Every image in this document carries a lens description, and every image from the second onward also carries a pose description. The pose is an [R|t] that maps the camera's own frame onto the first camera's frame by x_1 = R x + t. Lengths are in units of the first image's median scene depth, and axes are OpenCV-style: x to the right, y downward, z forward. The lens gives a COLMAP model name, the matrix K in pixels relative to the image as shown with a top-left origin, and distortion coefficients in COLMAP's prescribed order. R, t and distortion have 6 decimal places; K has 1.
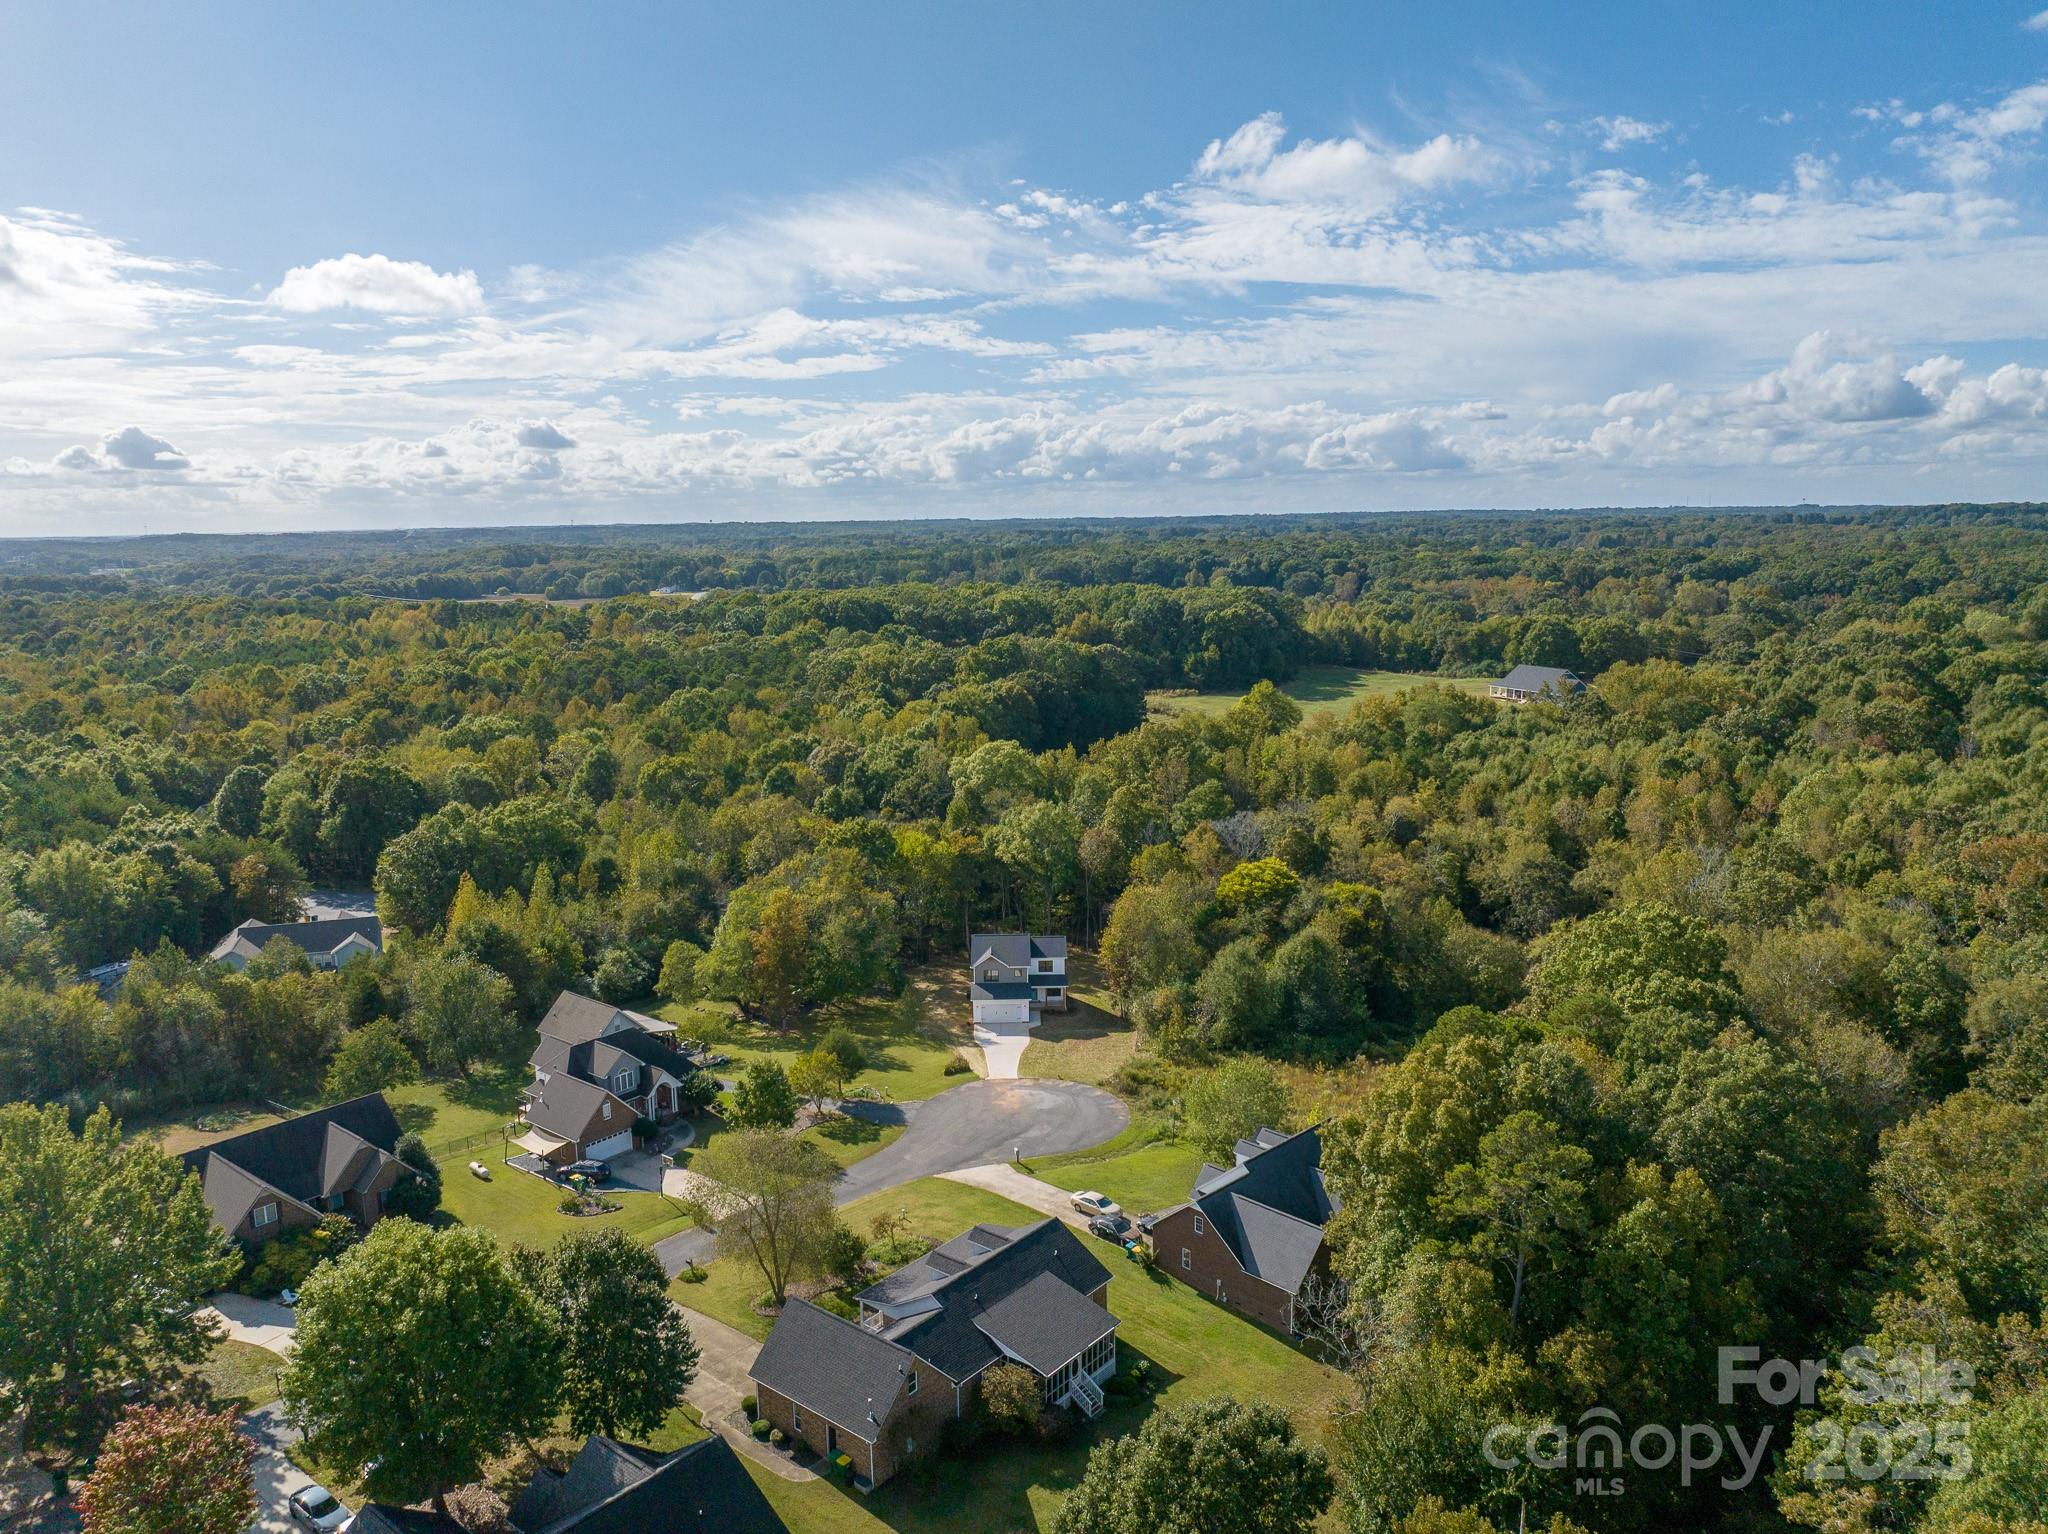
lens RADIAL K [[1436.1, 0, 1024.0], [0, 1436.1, 767.0], [0, 0, 1]] dist [-0.020139, -0.044911]
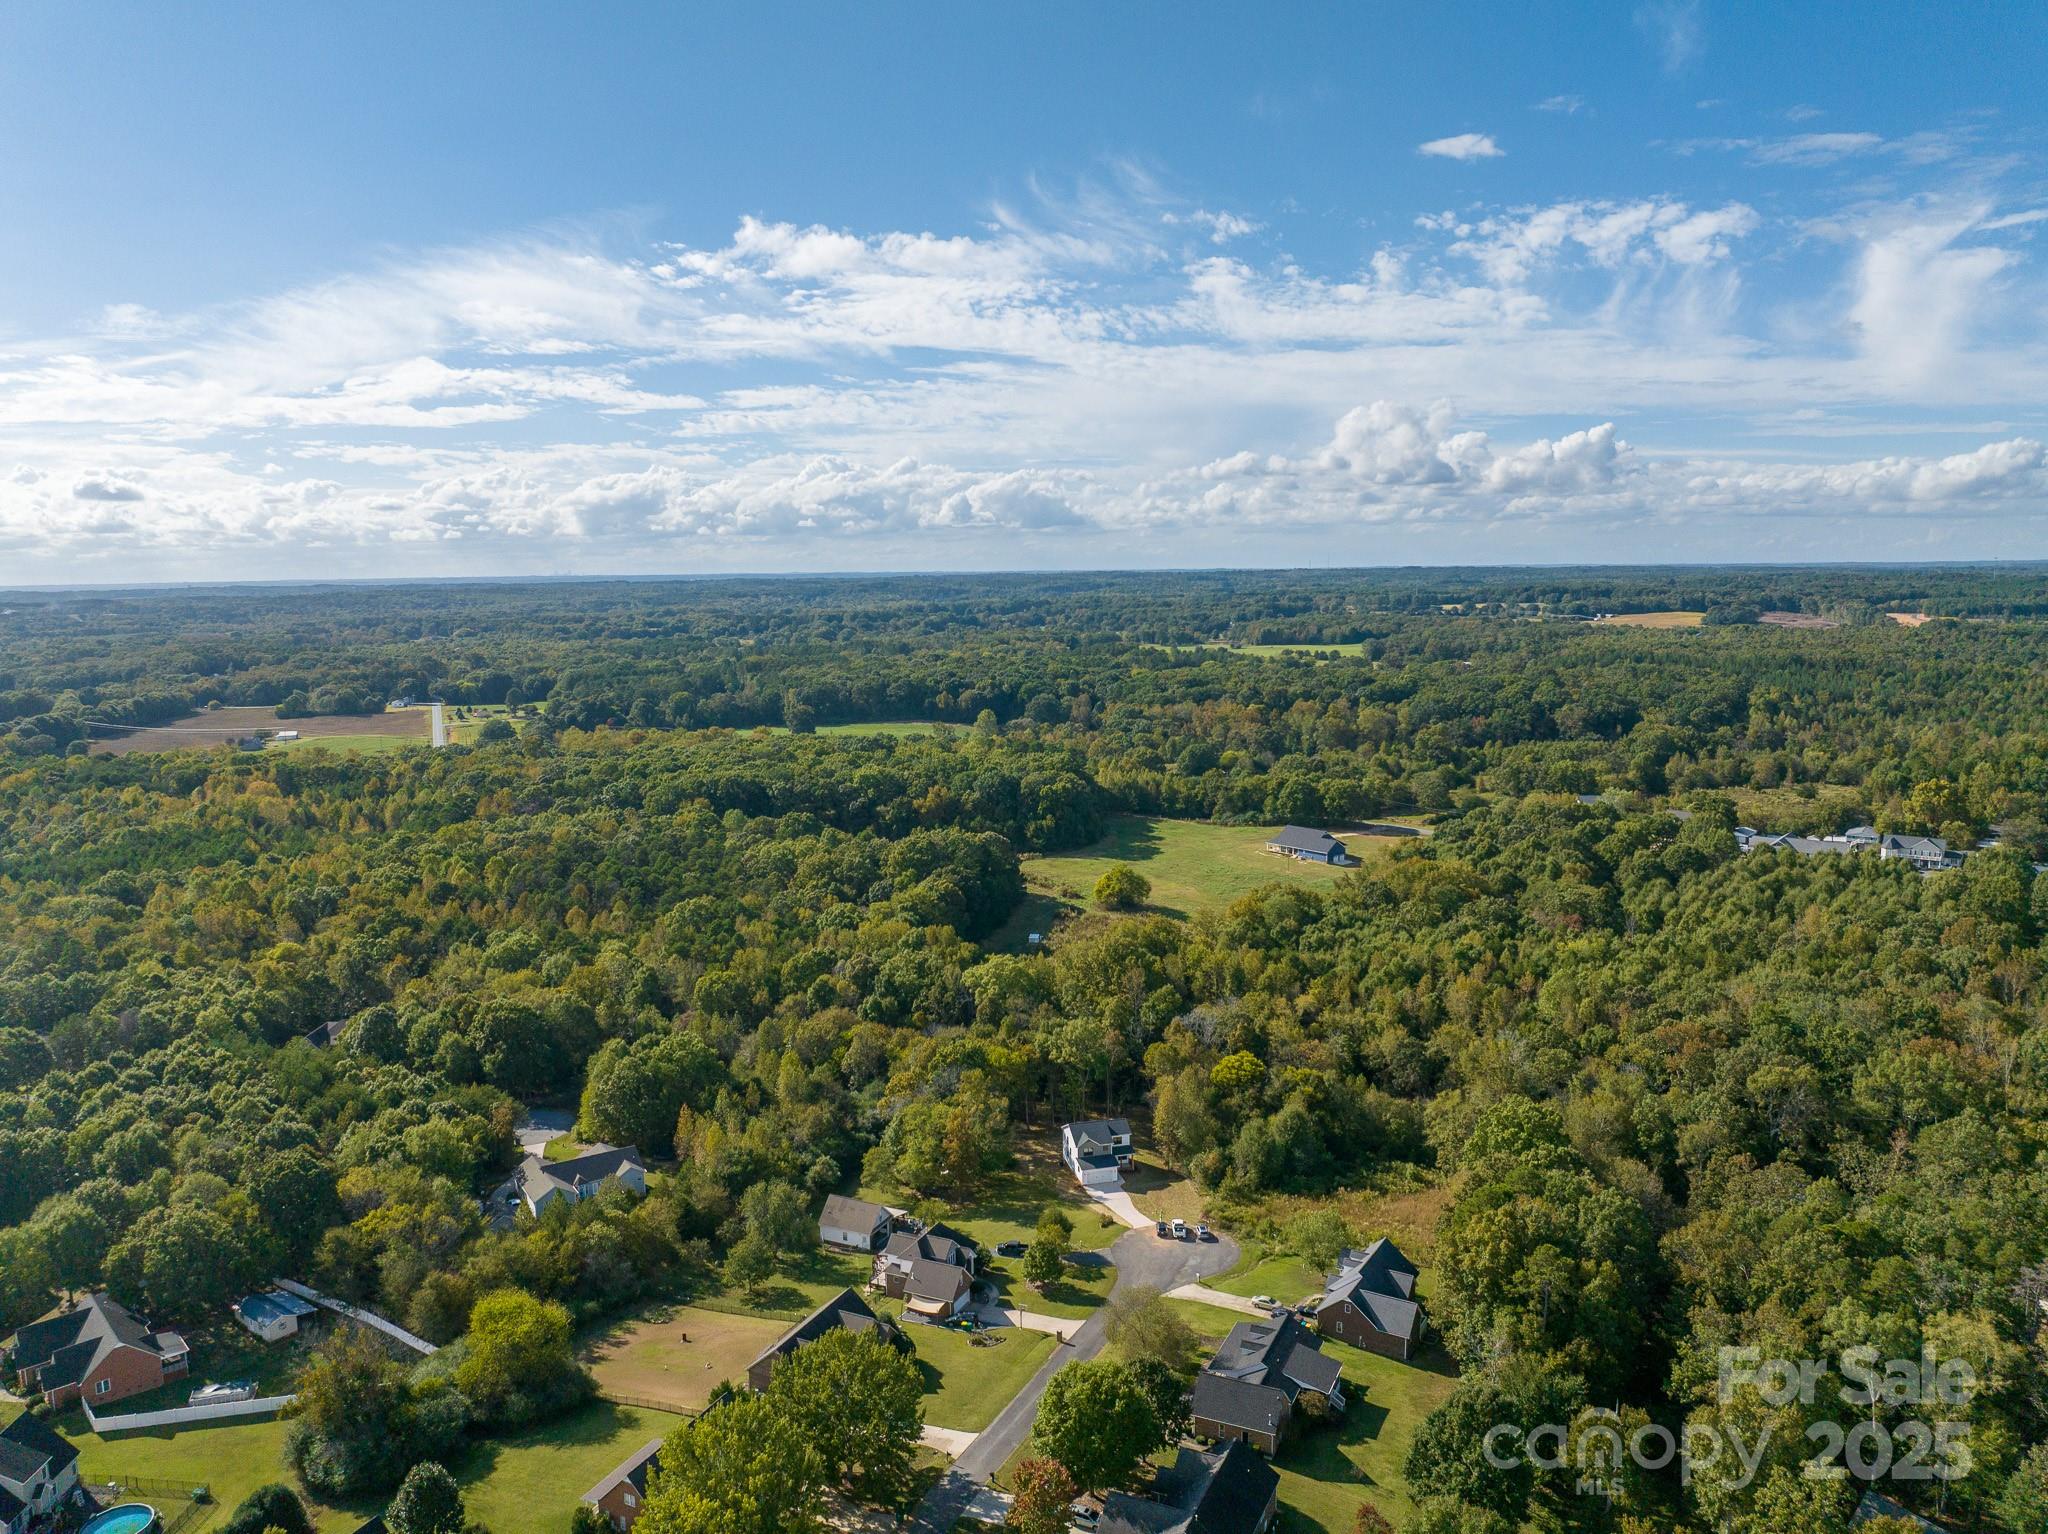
lens RADIAL K [[1436.1, 0, 1024.0], [0, 1436.1, 767.0], [0, 0, 1]] dist [-0.020139, -0.044911]
pose [[0.971181, -0.031482, 0.236257, -0.439675], [0.039833, 0.998736, -0.030660, -0.218893], [-0.234993, 0.039187, 0.971207, -0.471517]]
